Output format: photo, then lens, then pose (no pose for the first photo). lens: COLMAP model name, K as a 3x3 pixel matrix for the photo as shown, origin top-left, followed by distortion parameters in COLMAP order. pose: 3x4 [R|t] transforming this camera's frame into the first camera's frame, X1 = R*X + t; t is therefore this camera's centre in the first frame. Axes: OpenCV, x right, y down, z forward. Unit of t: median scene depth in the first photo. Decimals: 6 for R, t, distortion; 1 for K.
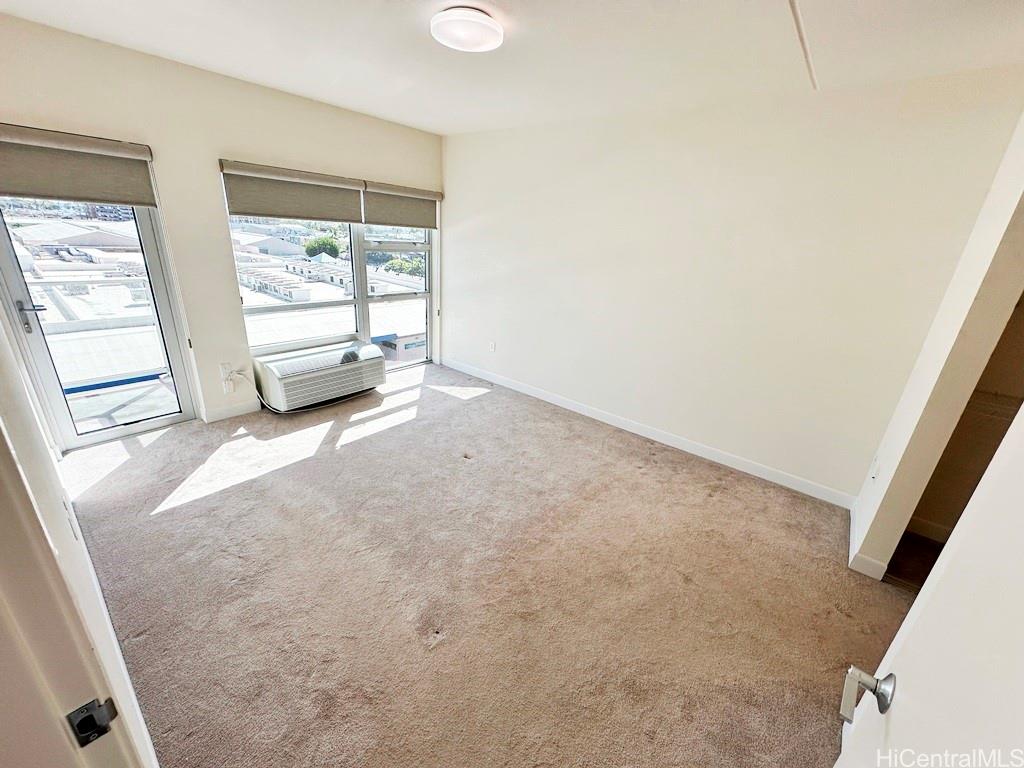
lens RADIAL K [[406.8, 0, 513.6], [0, 406.8, 384.6], [0, 0, 1]] dist [-0.001740, 0.000014]
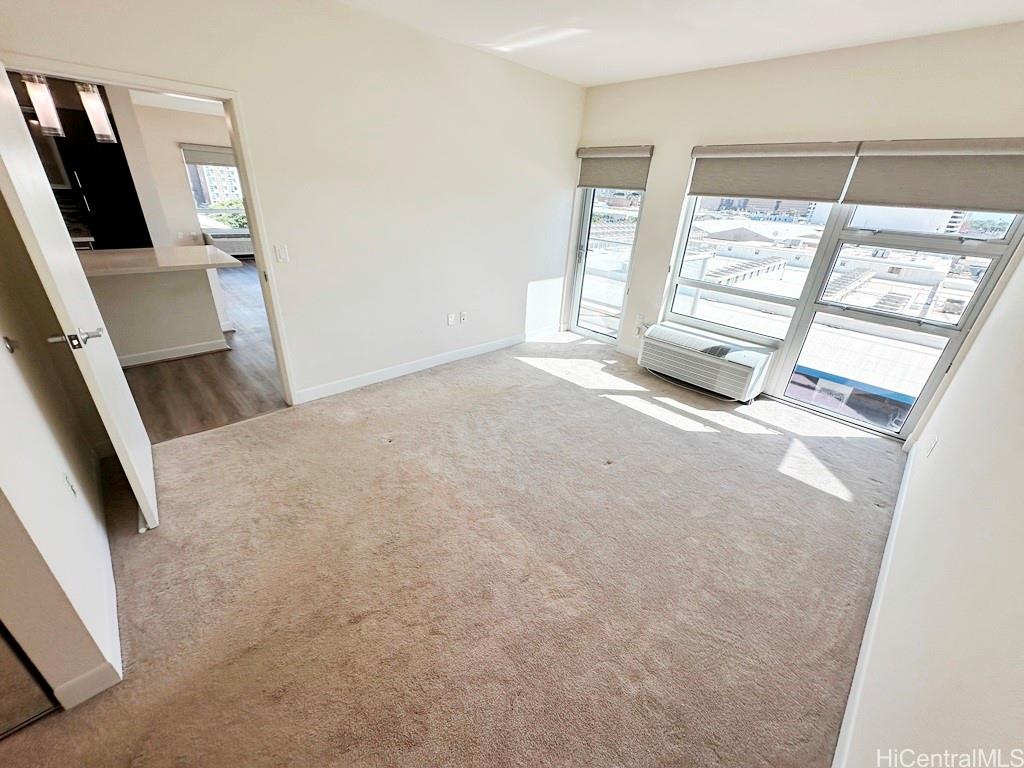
lens RADIAL K [[406.8, 0, 513.6], [0, 406.8, 384.6], [0, 0, 1]] dist [-0.001740, 0.000014]
pose [[-0.112314, 0.362465, -0.925205, 0.540341], [-0.407076, 0.832595, 0.375600, -0.168424], [0.906463, 0.418814, 0.054039, 0.604025]]
